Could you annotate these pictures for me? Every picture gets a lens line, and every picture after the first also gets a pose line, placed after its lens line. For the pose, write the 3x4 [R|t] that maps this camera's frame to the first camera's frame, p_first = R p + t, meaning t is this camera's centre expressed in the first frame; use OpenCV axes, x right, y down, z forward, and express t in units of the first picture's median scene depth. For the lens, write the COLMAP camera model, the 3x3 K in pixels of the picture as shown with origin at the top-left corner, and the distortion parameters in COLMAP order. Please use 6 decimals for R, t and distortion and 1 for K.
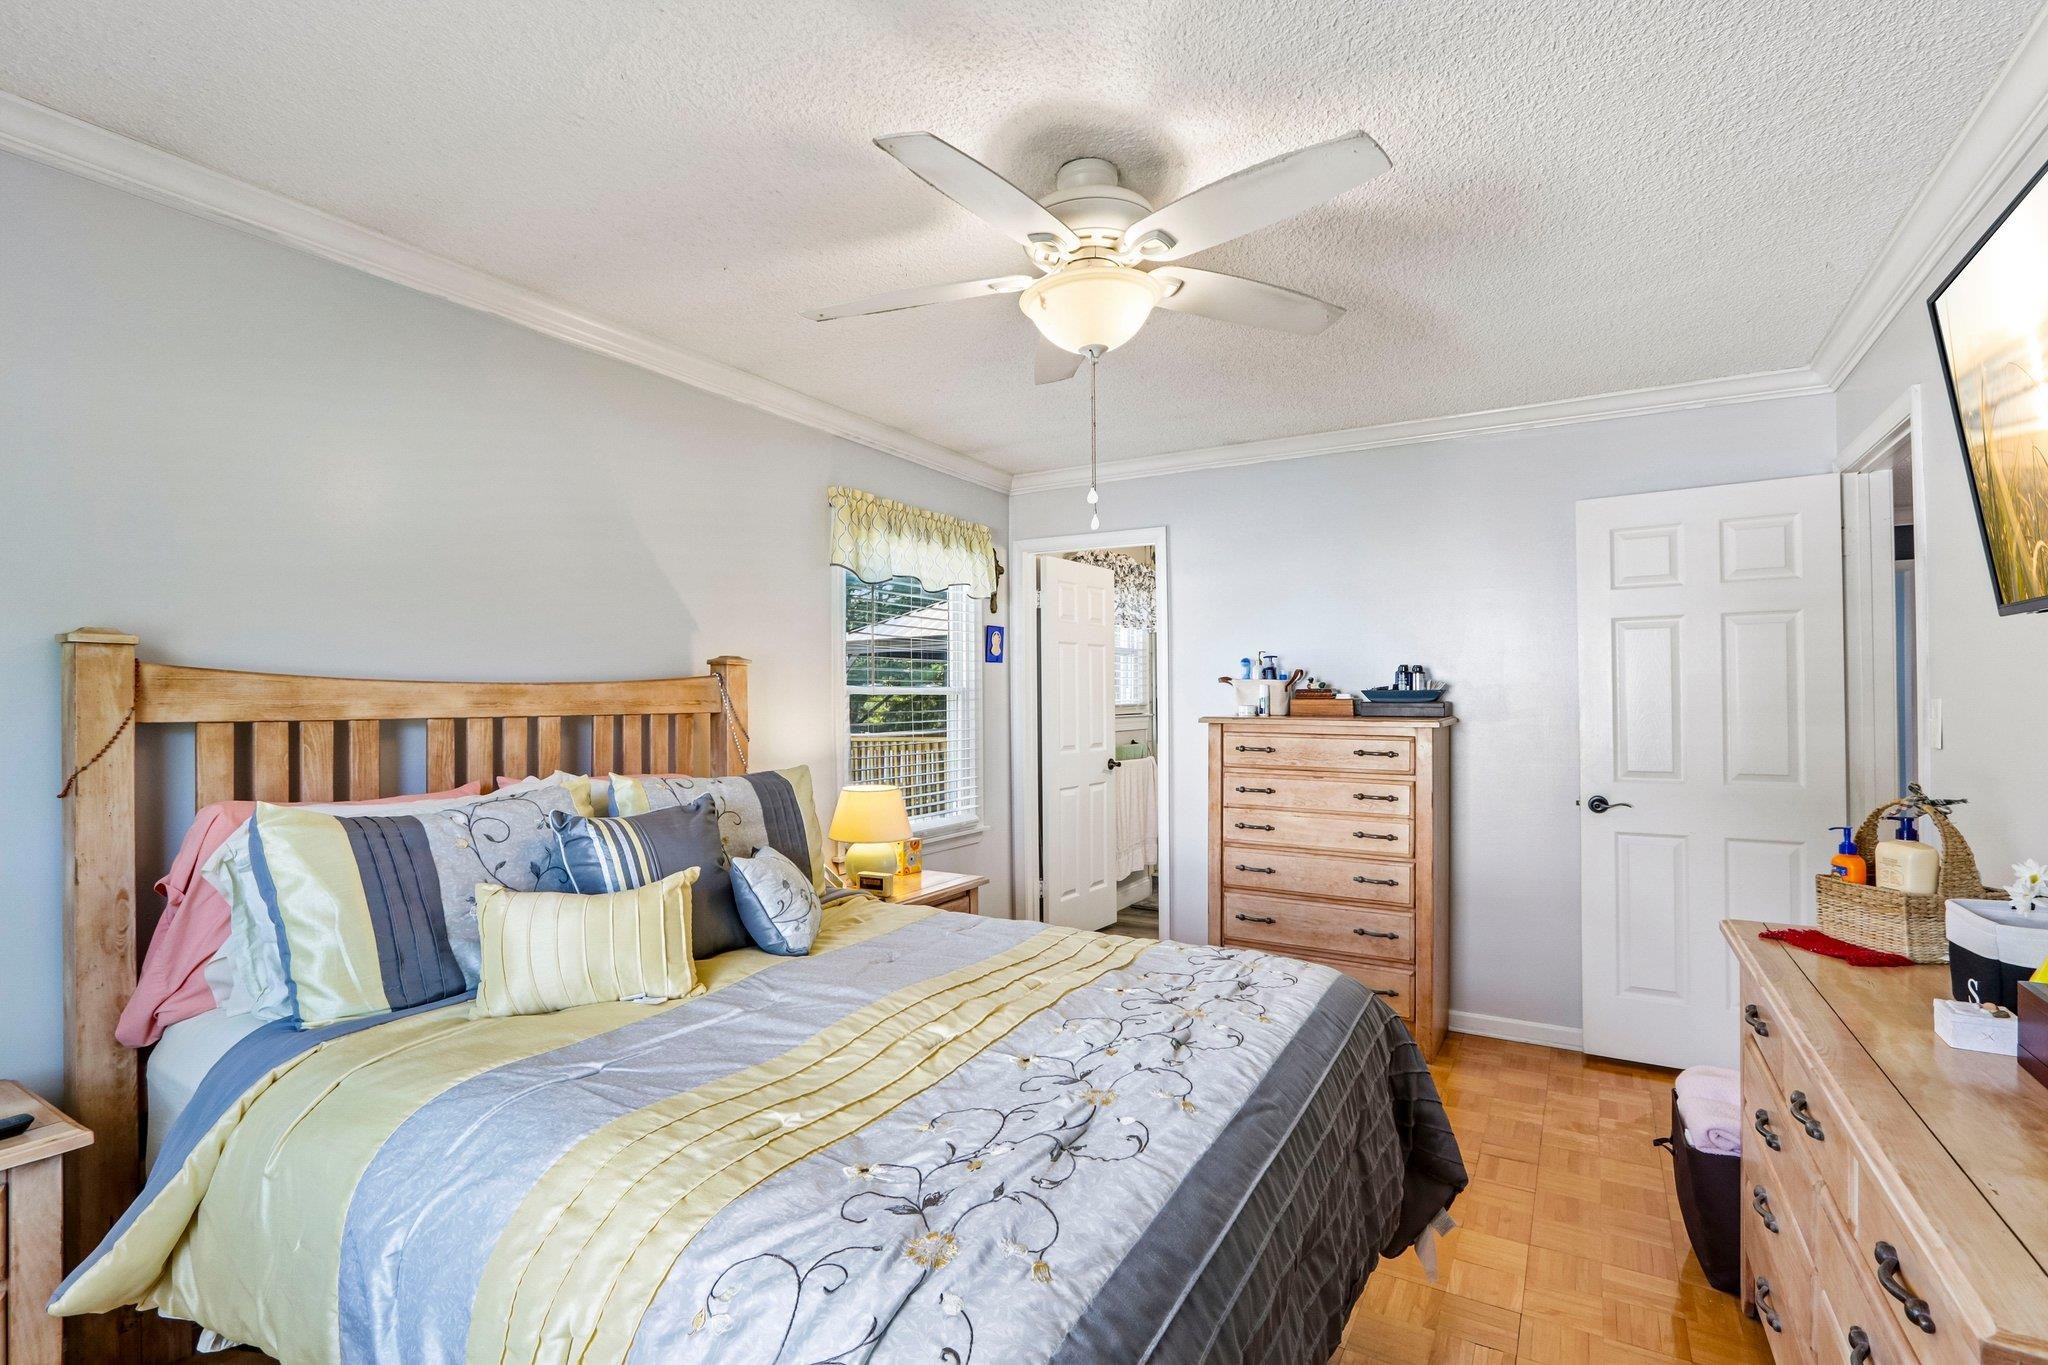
lens RADIAL K [[955.2, 0, 1028.6], [0, 955.2, 689.1], [0, 0, 1]] dist [-0.006285, -0.001492]
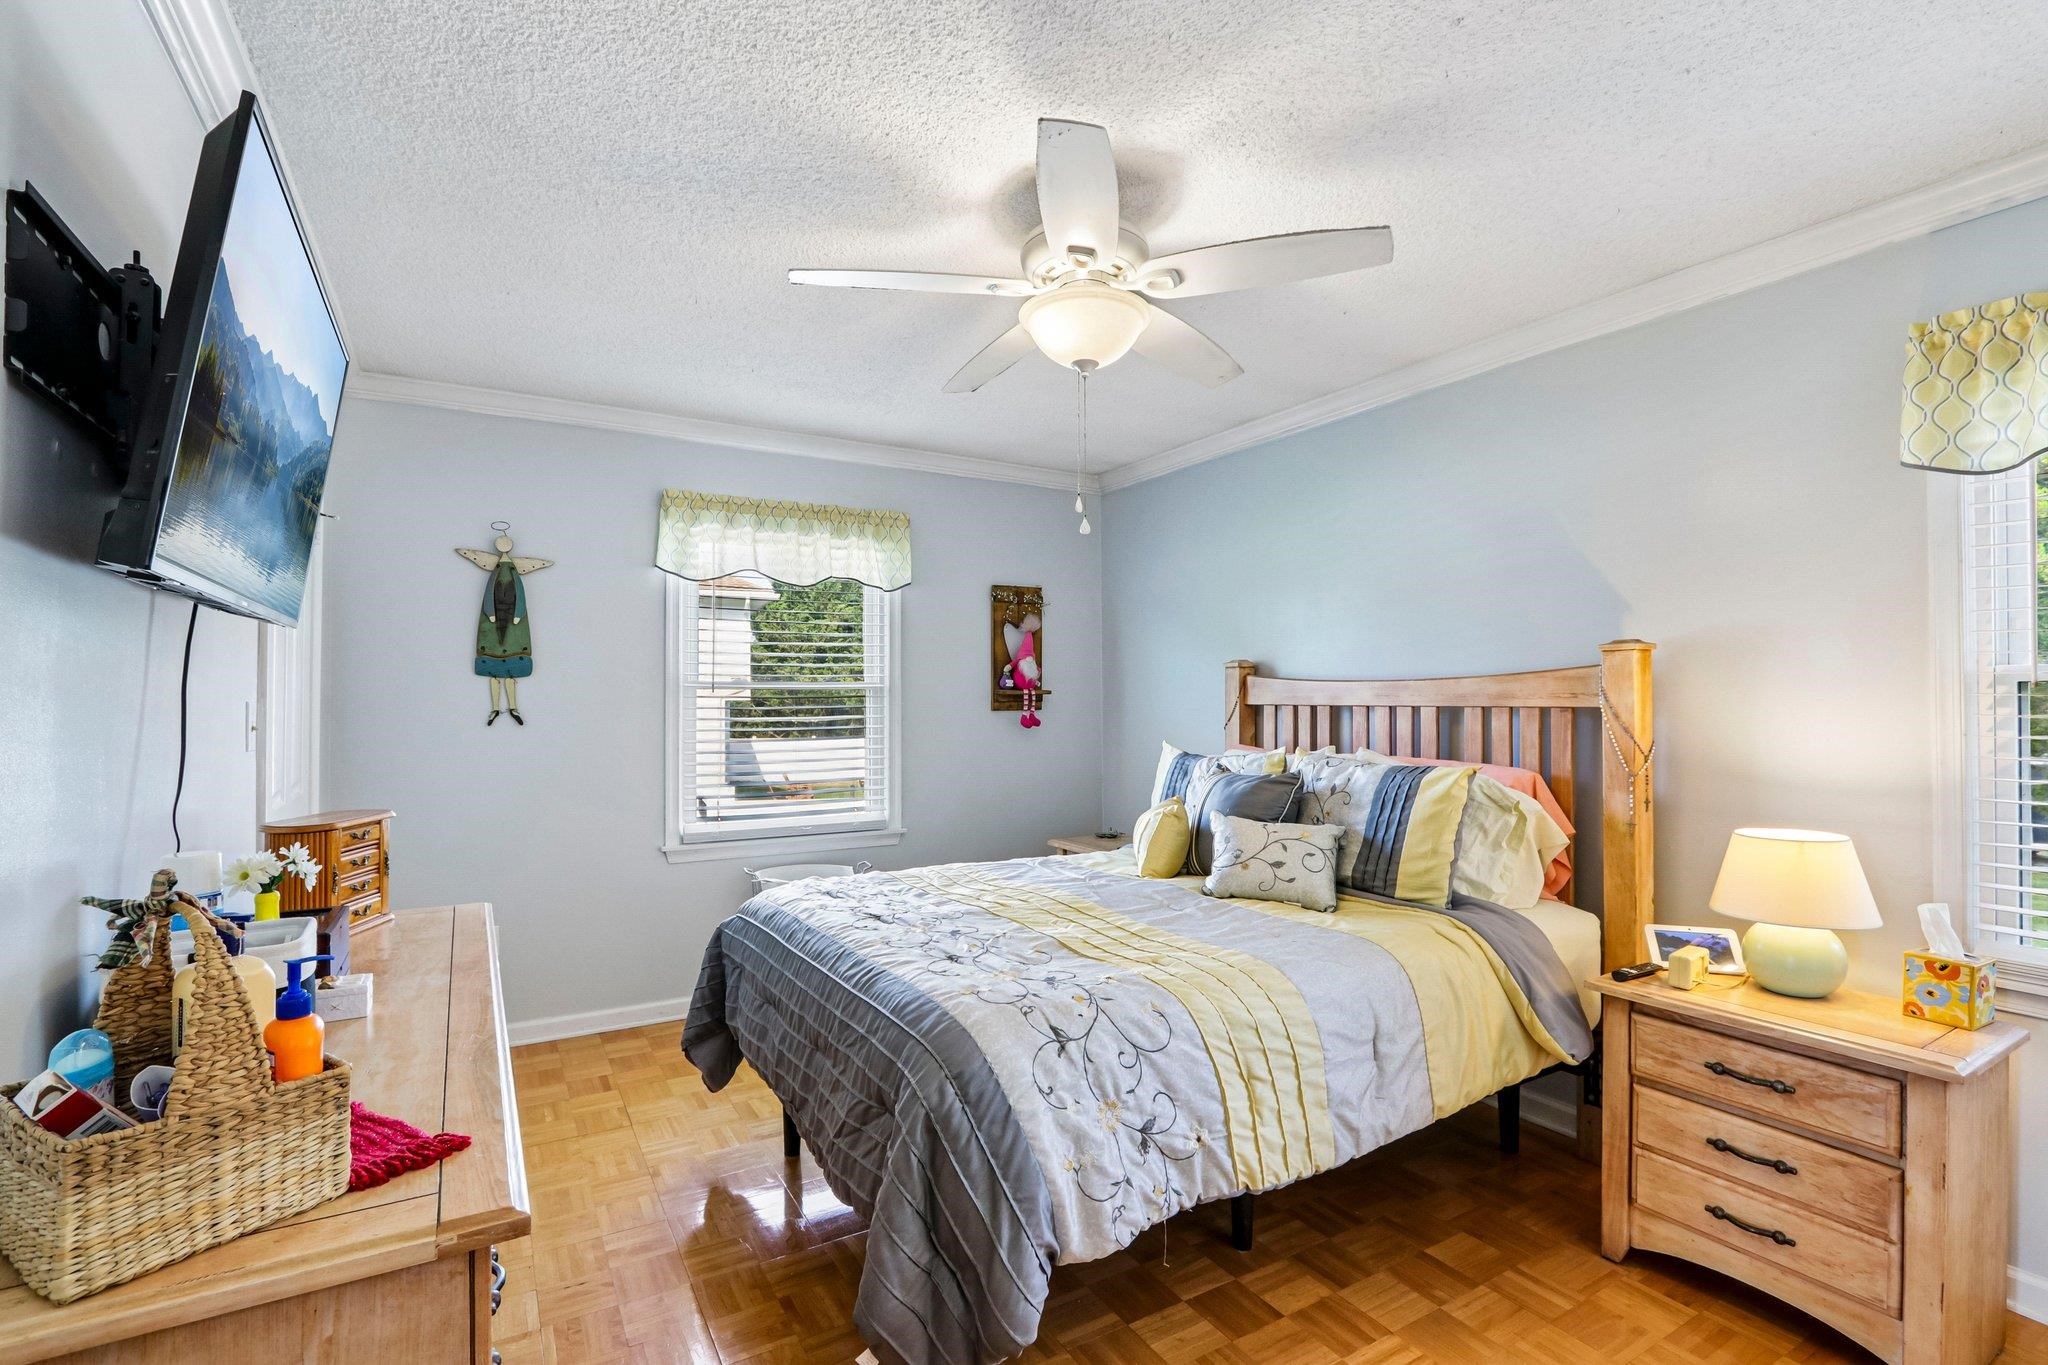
lens RADIAL K [[955.2, 0, 1029.6], [0, 955.2, 689.3], [0, 0, 1]] dist [-0.006285, -0.001492]
pose [[-0.486001, -0.003054, -0.873953, 0.764708], [0.009303, 0.999919, -0.008667, 0.012165], [0.873909, -0.012342, -0.485933, 1.090552]]
